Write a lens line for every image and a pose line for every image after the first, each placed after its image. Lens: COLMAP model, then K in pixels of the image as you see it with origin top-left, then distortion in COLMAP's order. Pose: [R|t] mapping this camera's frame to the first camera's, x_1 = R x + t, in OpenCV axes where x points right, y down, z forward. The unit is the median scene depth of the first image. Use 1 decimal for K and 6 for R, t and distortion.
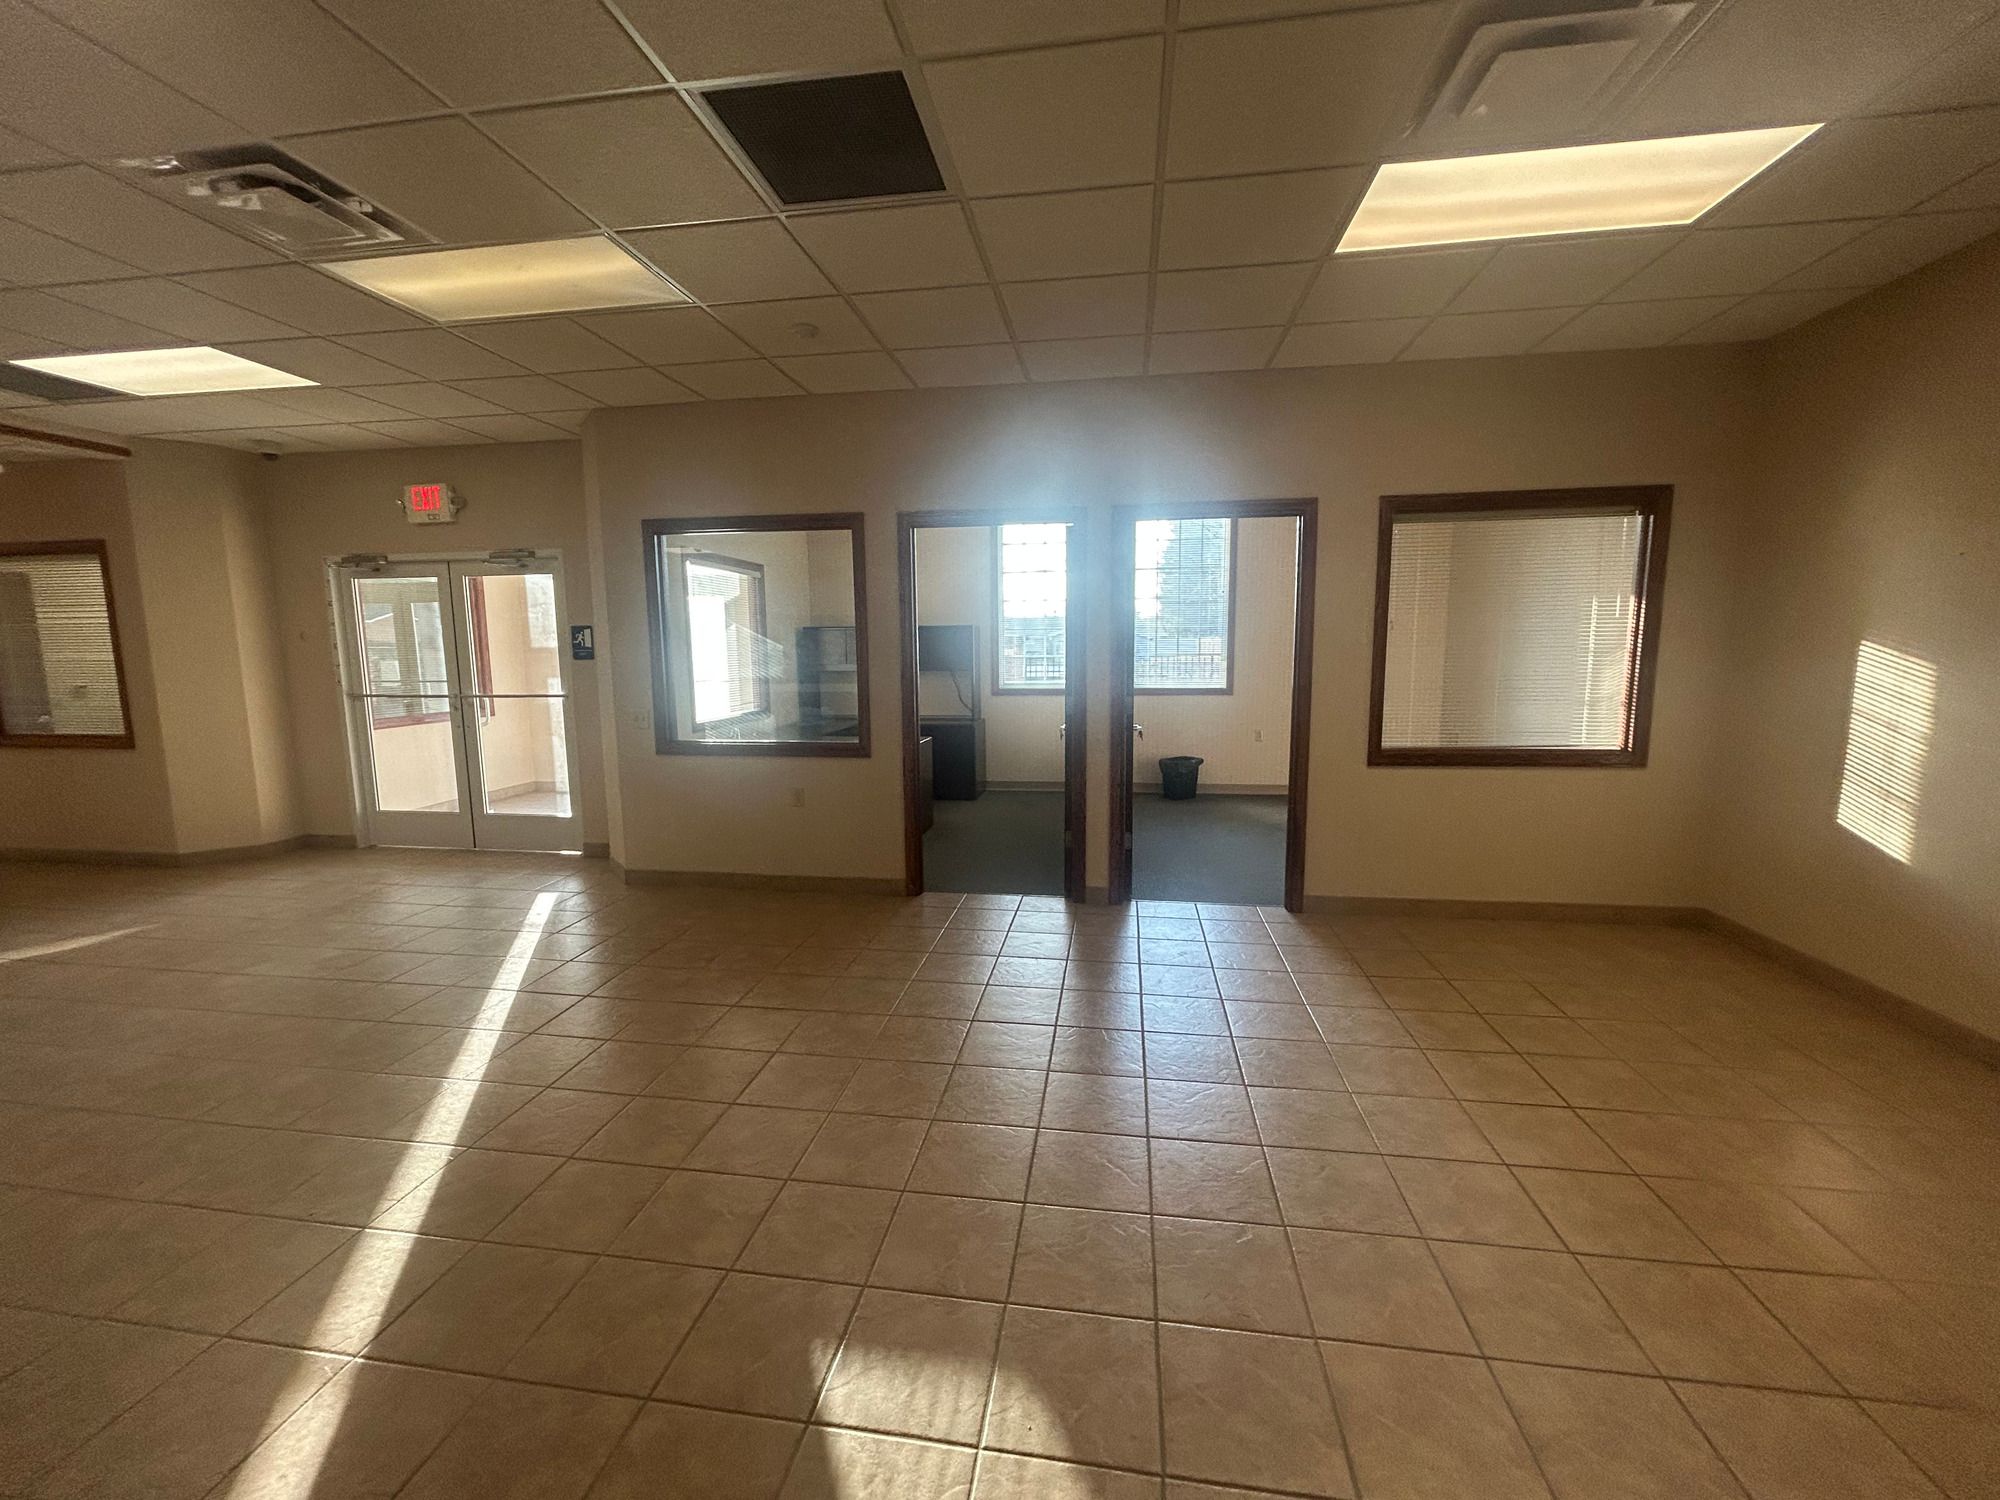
lens RADIAL K [[804.5, 0, 1000.0], [0, 804.5, 750.0], [0, 0, 1]] dist [-0.001721, 0.000263]
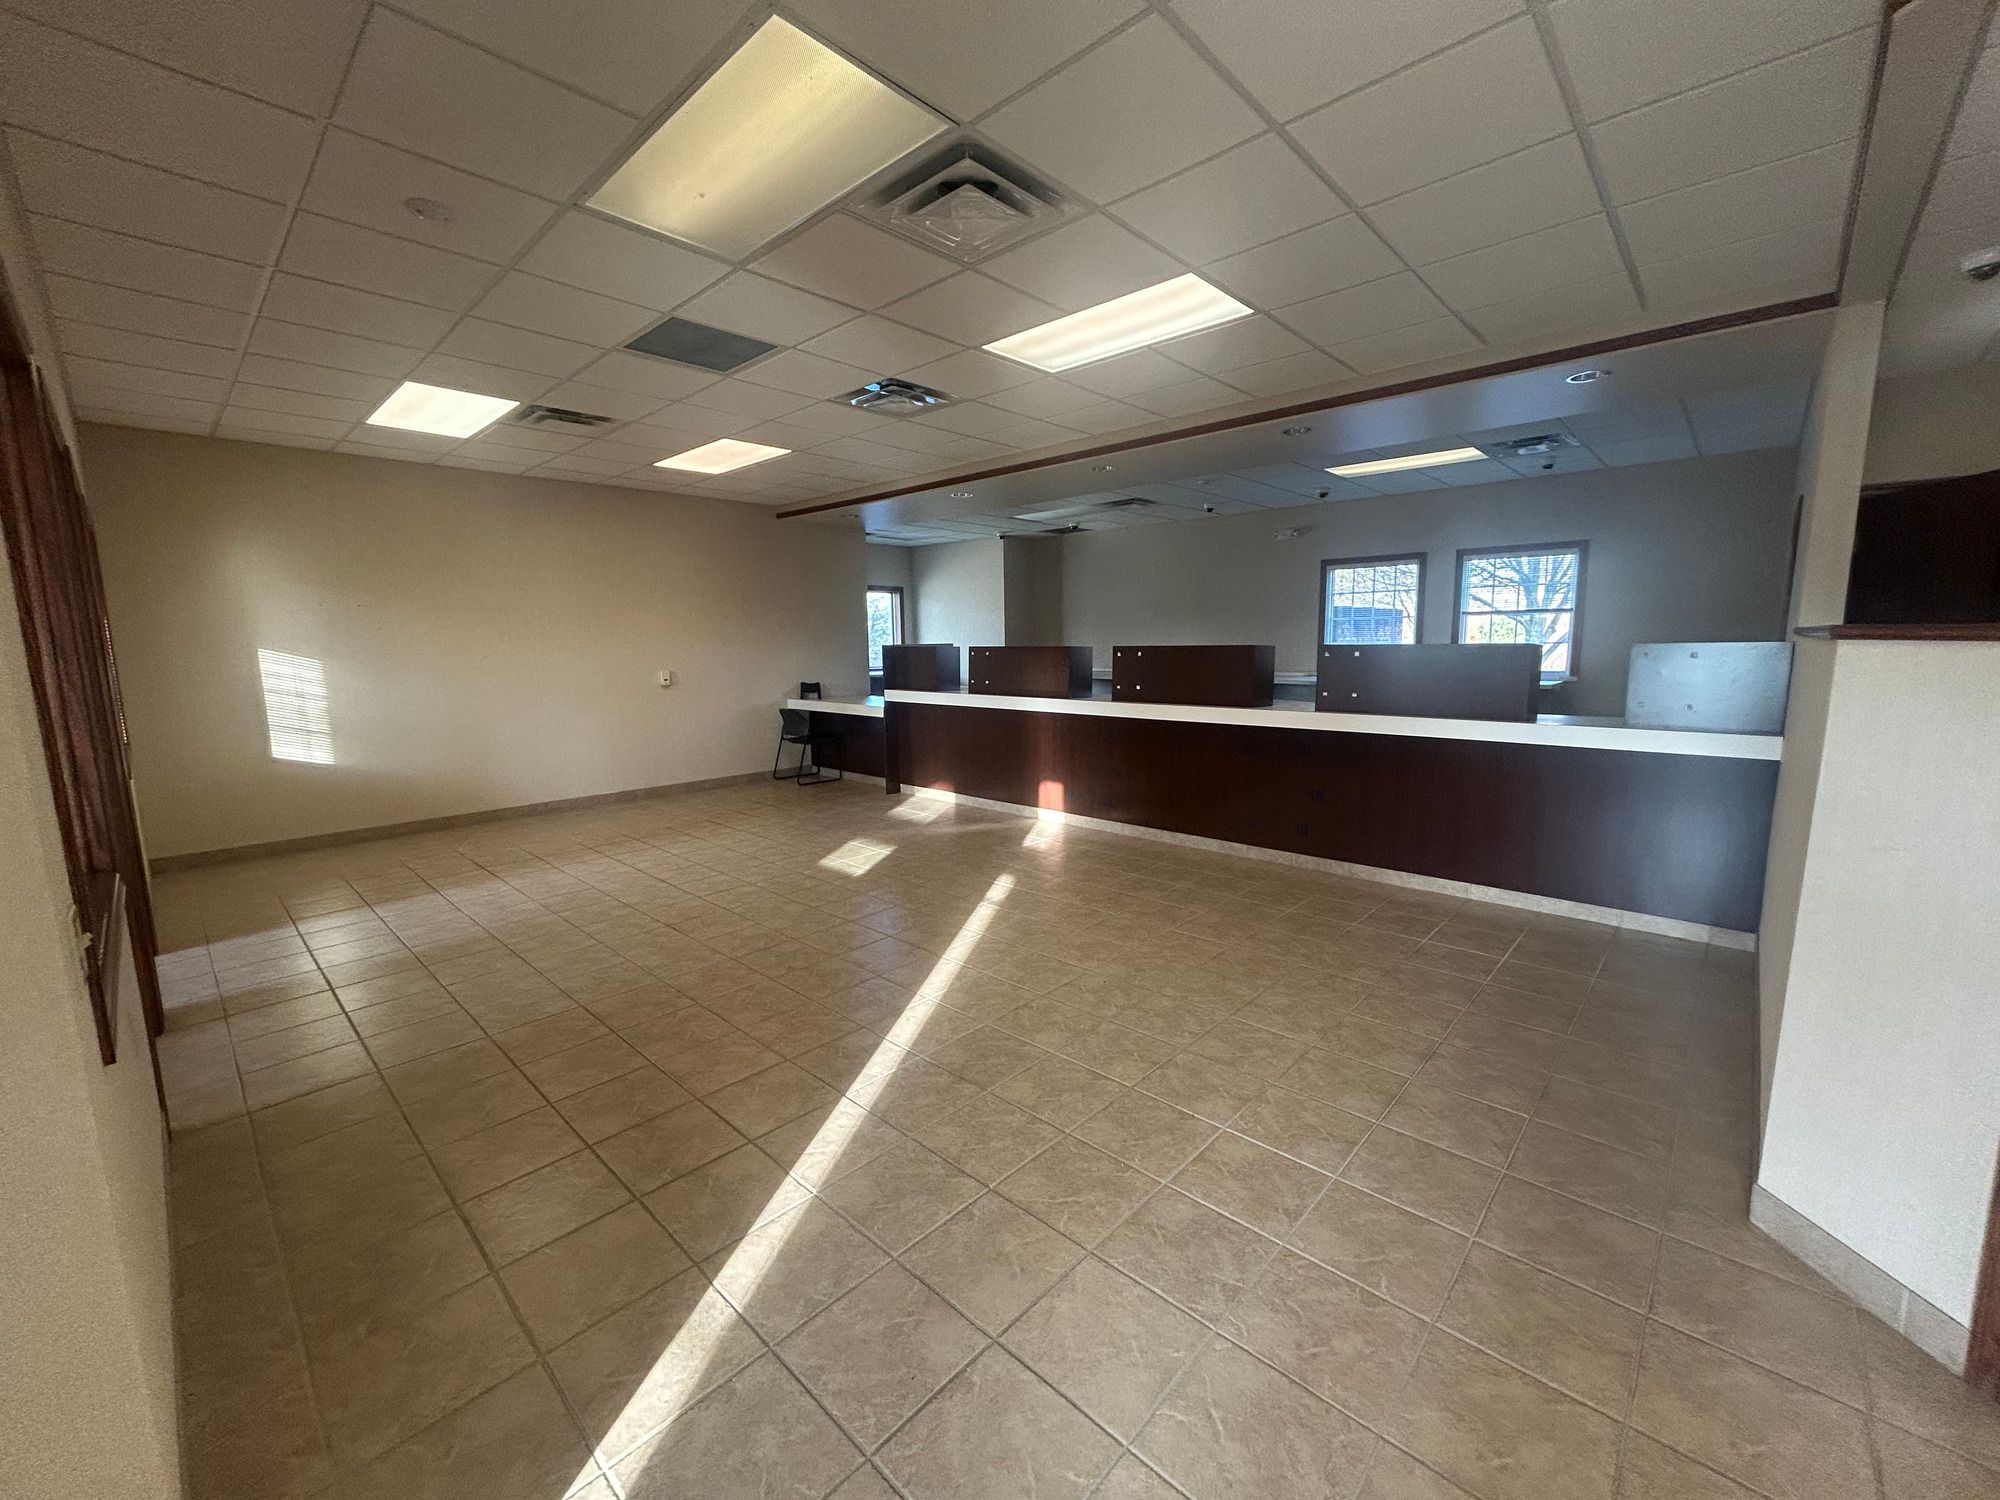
lens RADIAL K [[804.5, 0, 1000.0], [0, 804.5, 750.0], [0, 0, 1]] dist [-0.001721, 0.000263]
pose [[-0.825882, -0.060827, 0.560553, -1.313027], [0.089216, 0.967543, 0.236436, -0.209158], [-0.556741, 0.245278, -0.793649, 1.678872]]
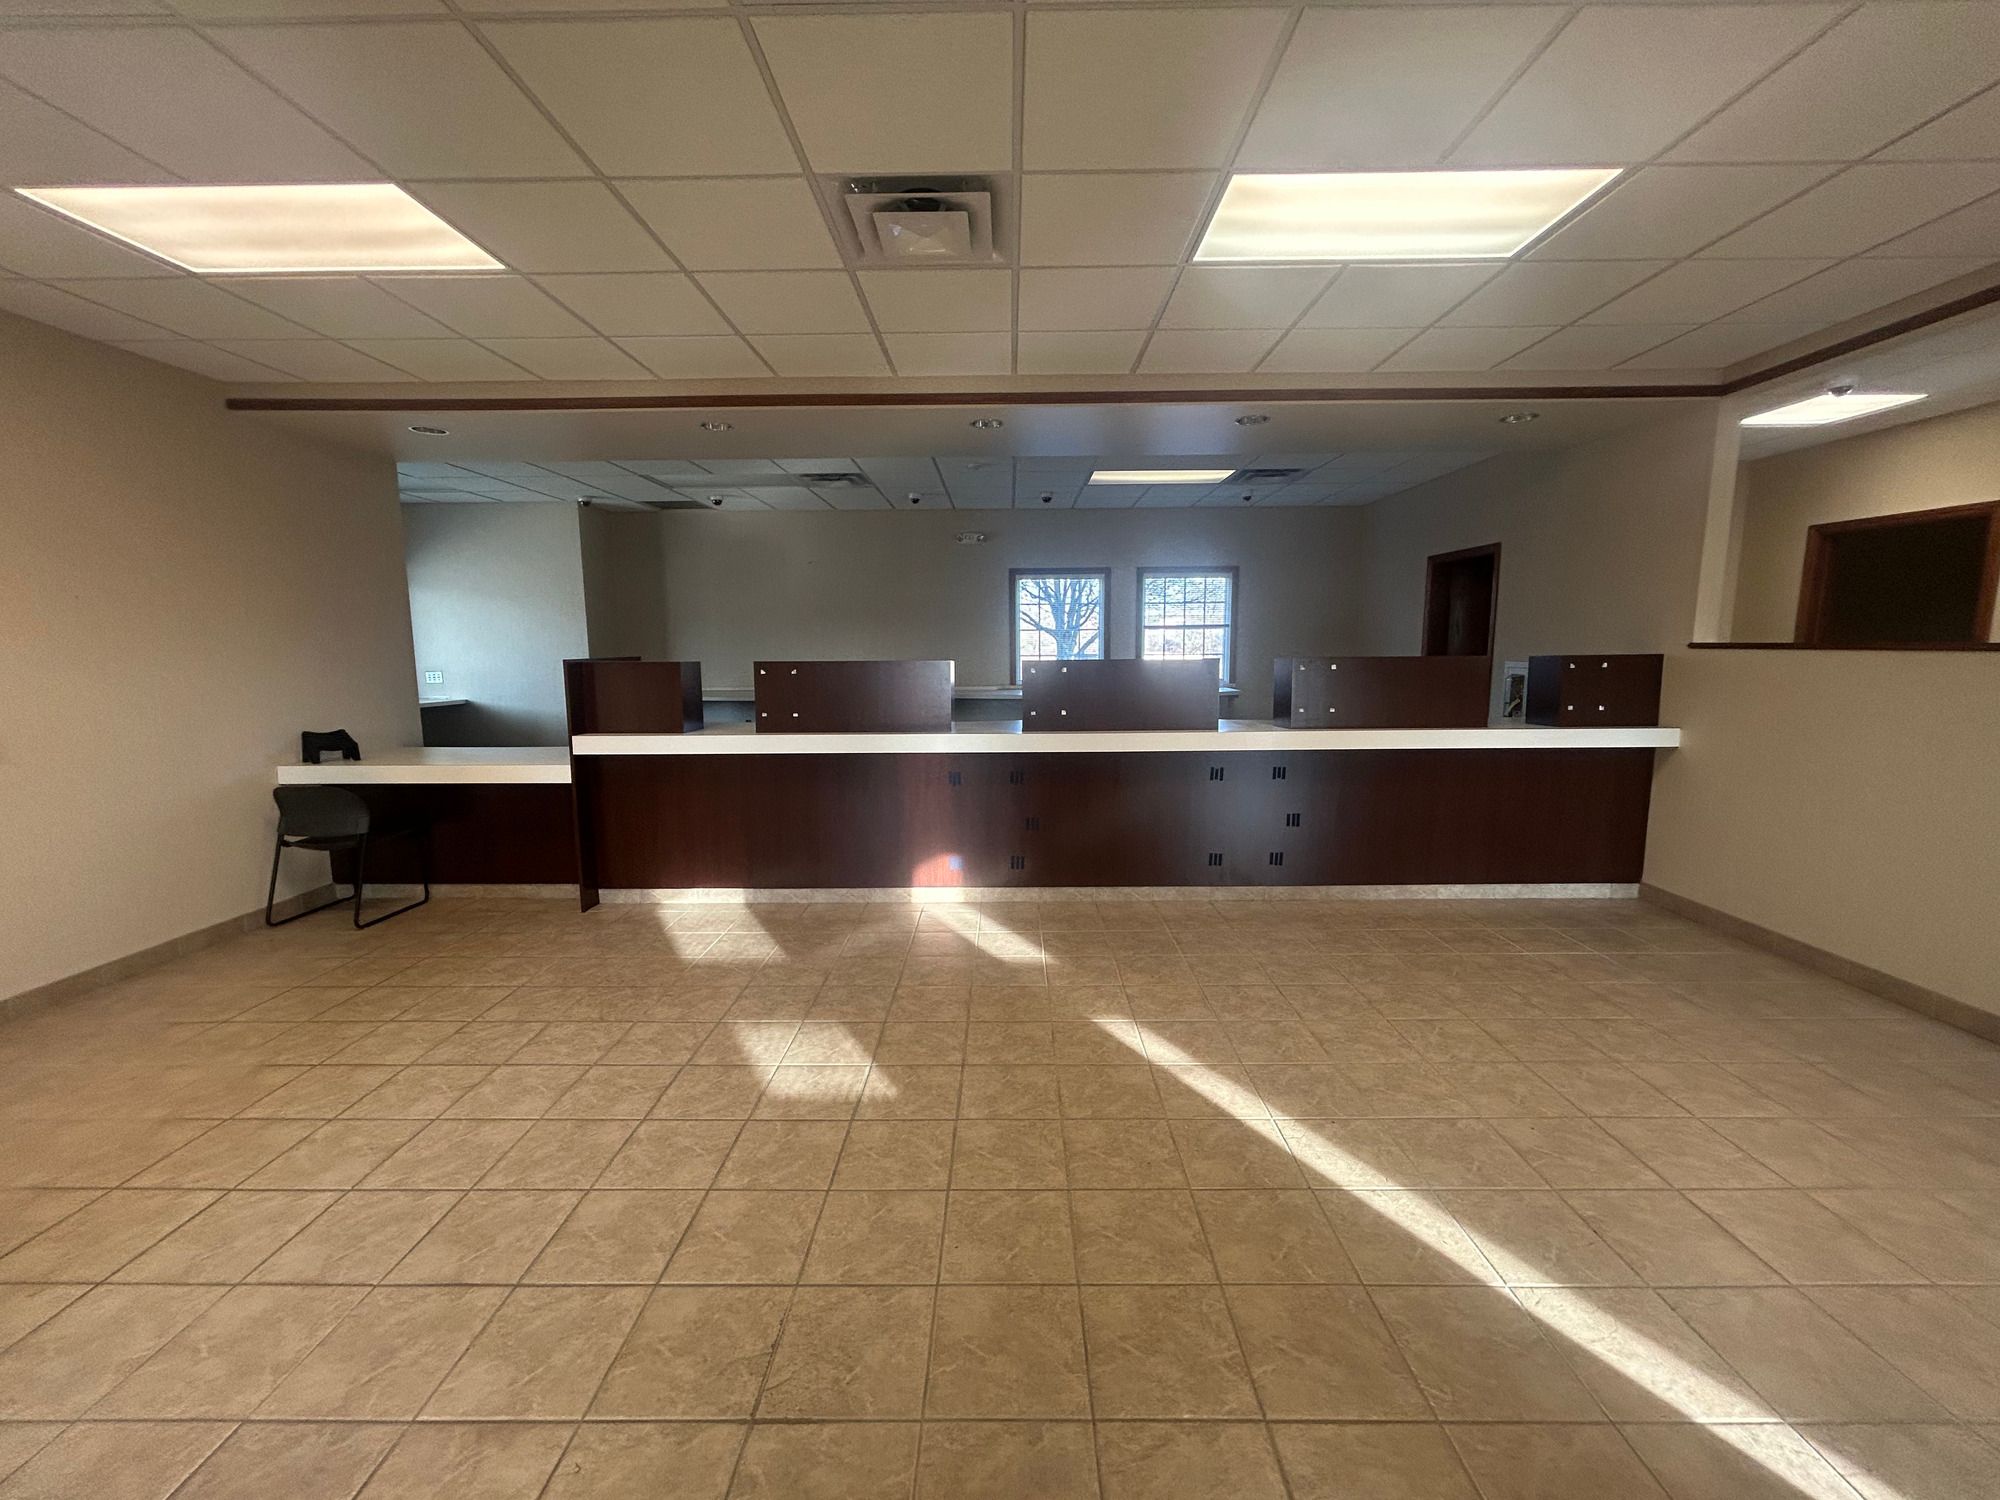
lens RADIAL K [[804.5, 0, 1000.0], [0, 804.5, 750.0], [0, 0, 1]] dist [-0.001721, 0.000263]
pose [[-0.989547, 0.032920, -0.140404, -0.152175], [-0.003793, 0.967319, 0.253535, -0.180838], [0.144162, 0.251417, -0.957082, 1.366881]]
